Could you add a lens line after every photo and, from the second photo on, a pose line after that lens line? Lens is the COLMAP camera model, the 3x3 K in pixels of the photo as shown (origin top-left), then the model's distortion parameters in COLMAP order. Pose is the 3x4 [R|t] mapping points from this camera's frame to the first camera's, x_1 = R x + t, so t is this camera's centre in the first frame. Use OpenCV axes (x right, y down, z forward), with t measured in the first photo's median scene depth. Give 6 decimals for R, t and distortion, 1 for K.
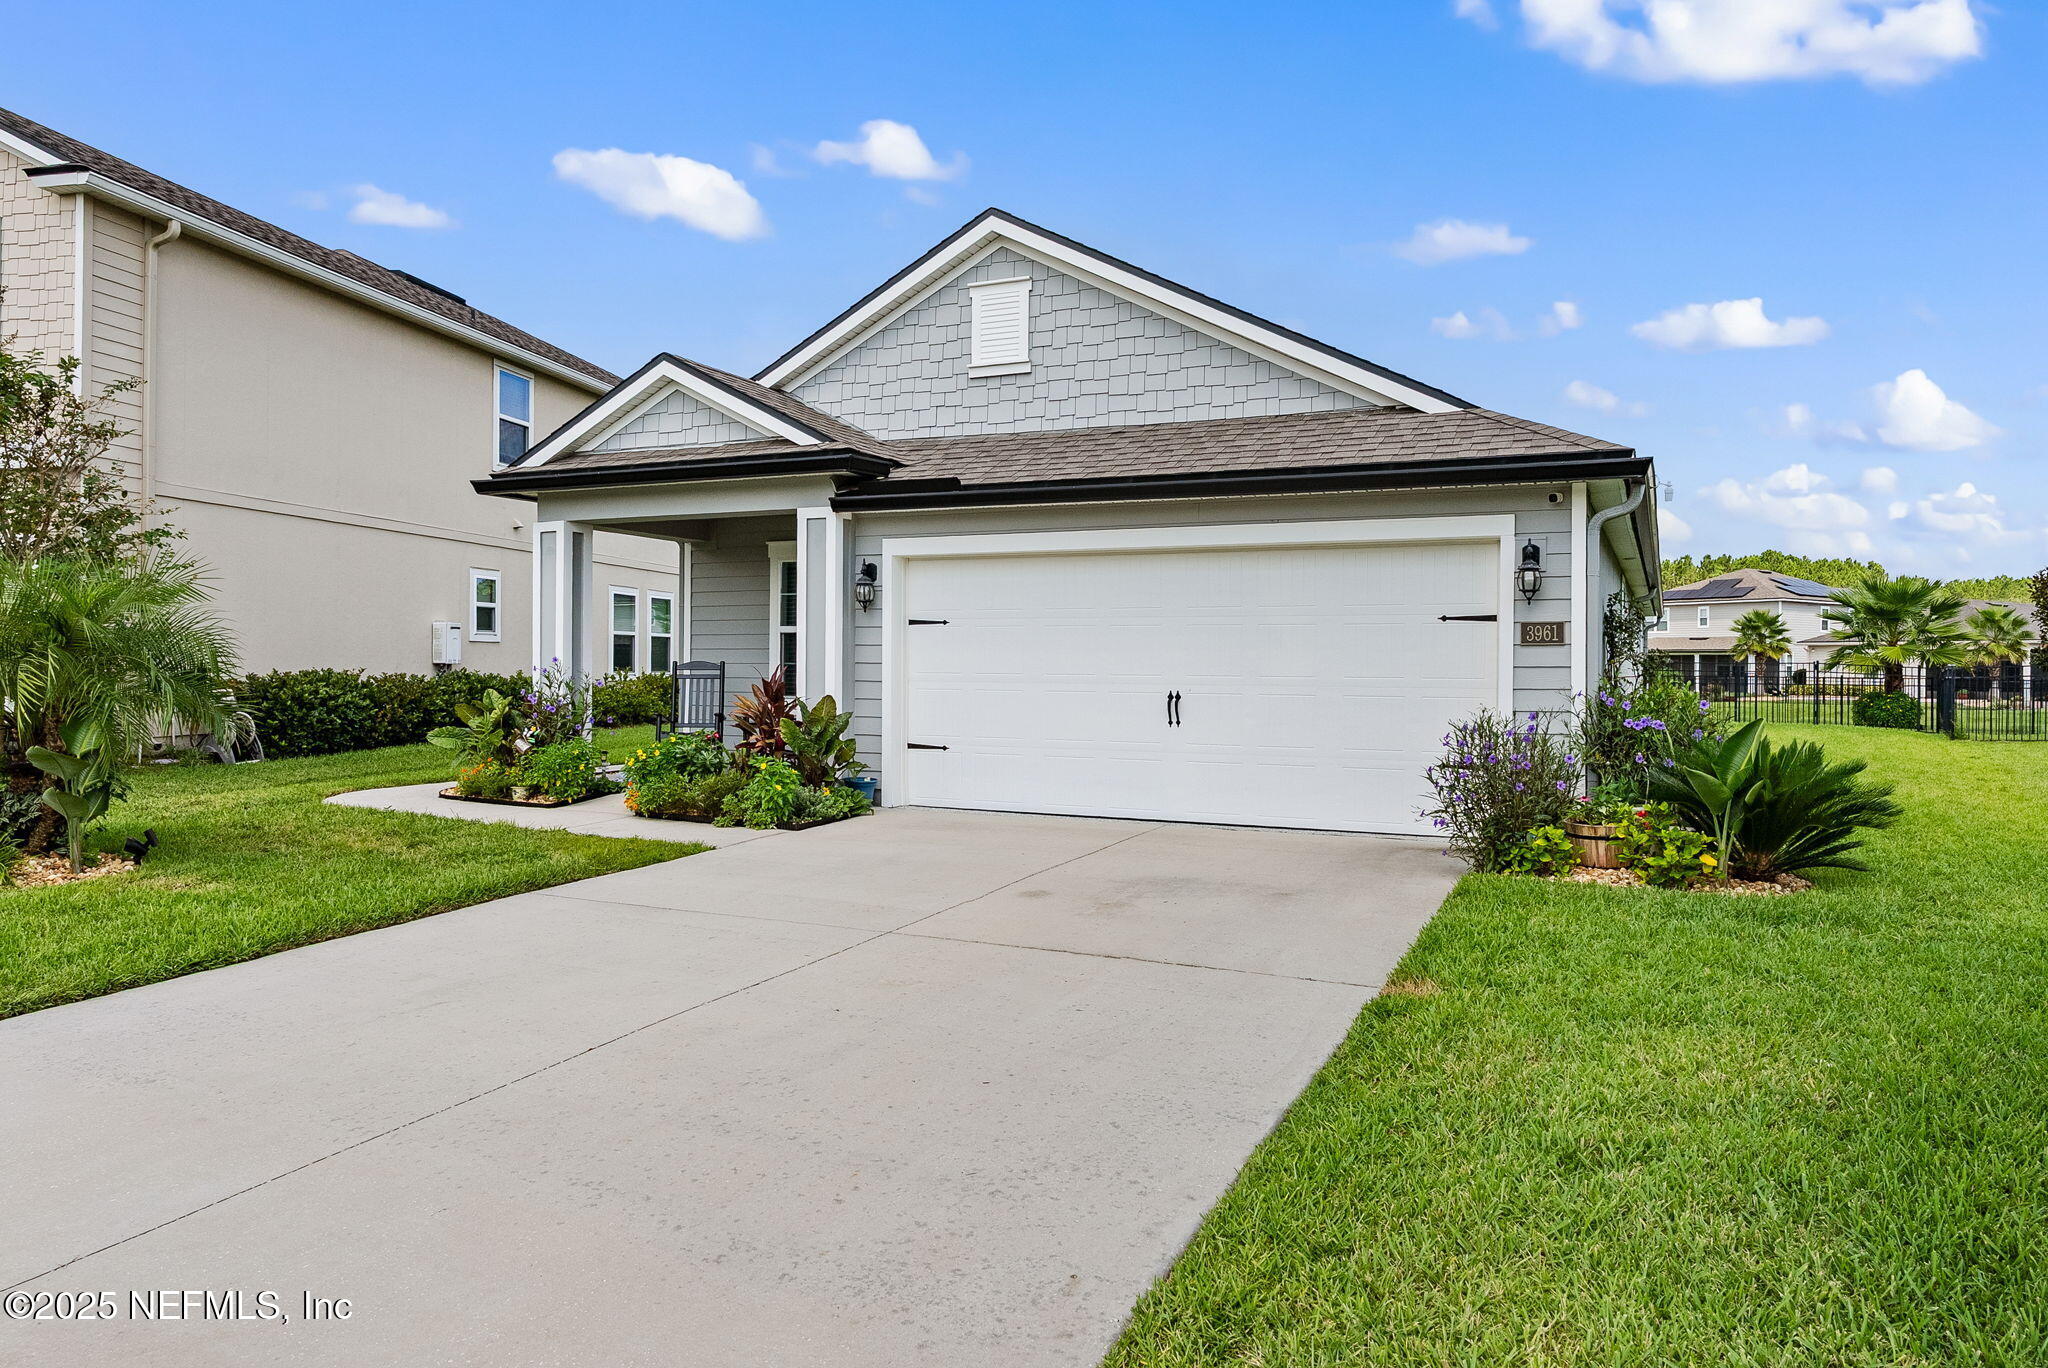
lens RADIAL K [[907.2, 0, 1019.2], [0, 907.2, 680.0], [0, 0, 1]] dist [-0.002848, -0.000159]
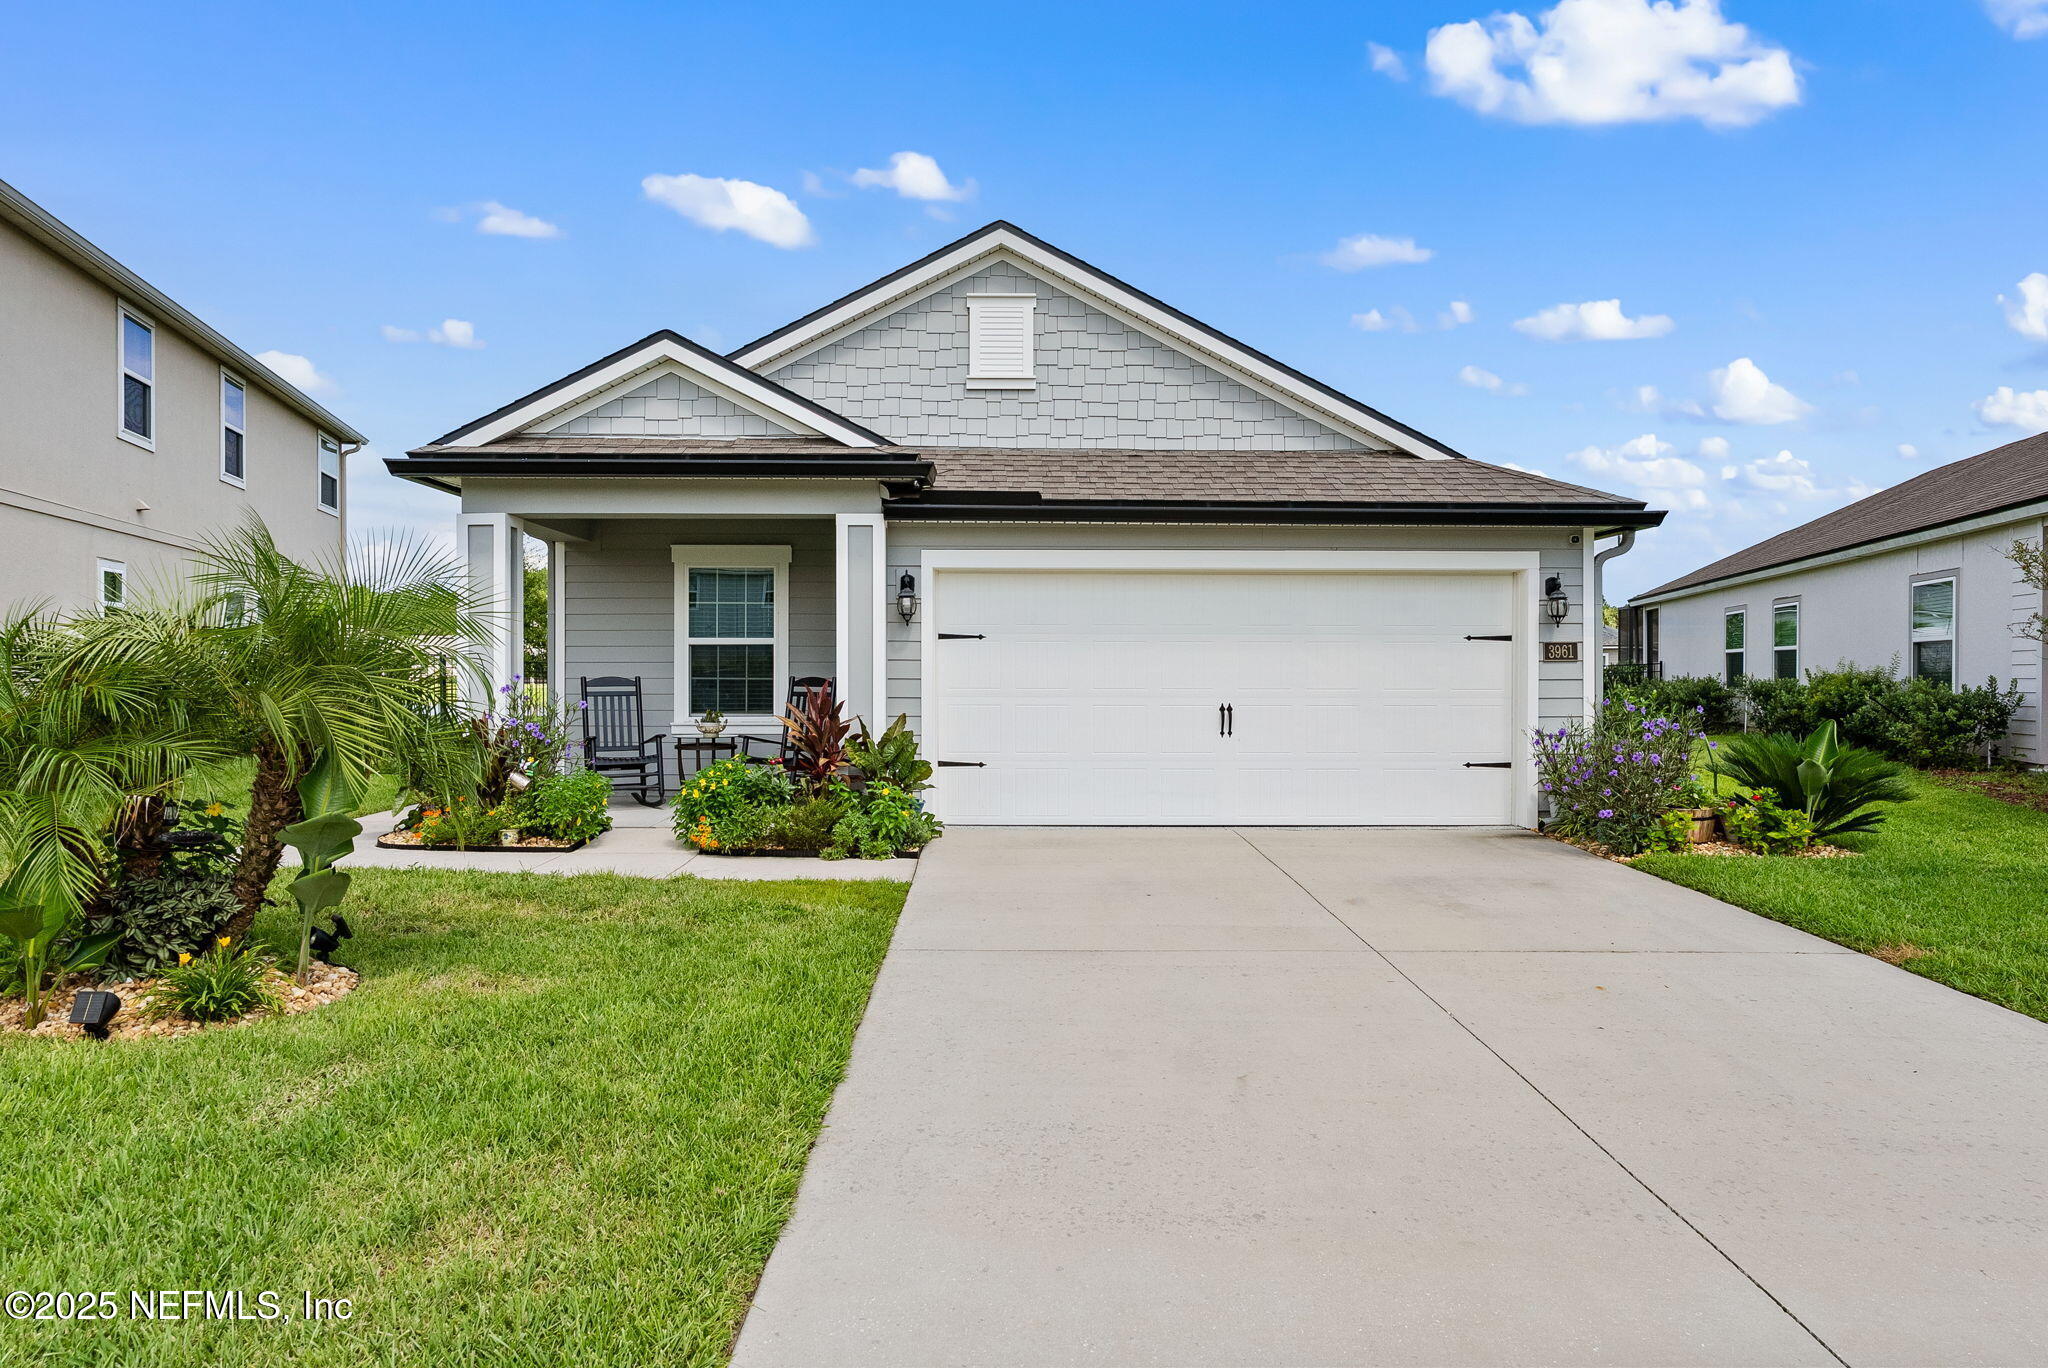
lens RADIAL K [[883.0, 0, 1023.9], [0, 883.0, 691.1], [0, 0, 1]] dist [-0.001578, 0.000050]
pose [[0.952519, -0.011274, 0.304270, -0.331781], [0.010533, 0.999936, 0.004078, -0.008204], [-0.304297, -0.000679, 0.952577, 0.073816]]
